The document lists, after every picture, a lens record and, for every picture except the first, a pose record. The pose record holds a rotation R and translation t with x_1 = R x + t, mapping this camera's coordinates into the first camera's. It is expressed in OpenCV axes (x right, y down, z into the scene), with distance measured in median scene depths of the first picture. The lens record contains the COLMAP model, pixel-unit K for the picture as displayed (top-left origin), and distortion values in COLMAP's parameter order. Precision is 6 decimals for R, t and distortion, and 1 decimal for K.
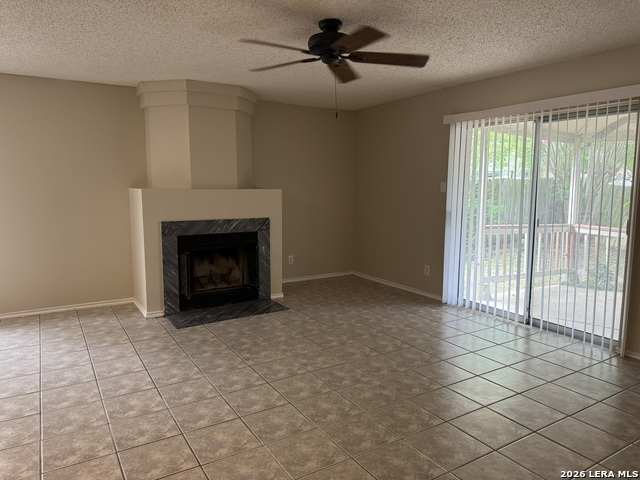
lens RADIAL K [[454.2, 0, 320.9], [0, 454.2, 237.3], [0, 0, 1]] dist [0.036473, -0.018761]
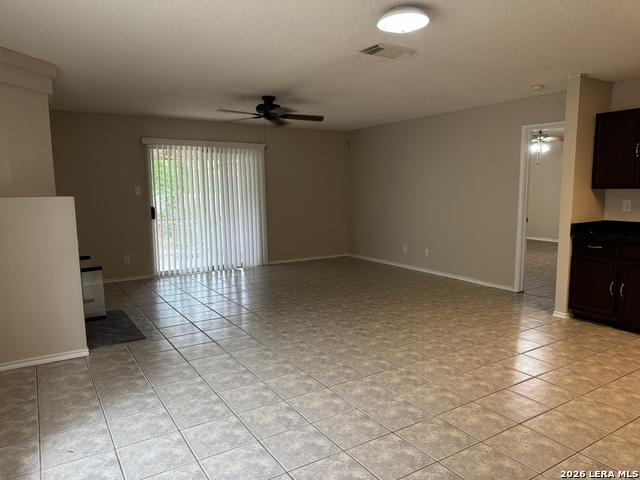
lens RADIAL K [[454.2, 0, 320.4], [0, 454.2, 242.1], [0, 0, 1]] dist [0.036473, -0.018761]
pose [[-0.003371, -0.131699, 0.991284, -1.099459], [0.128919, 0.982960, 0.131031, -0.074302], [-0.991649, 0.128237, 0.013665, 0.508560]]
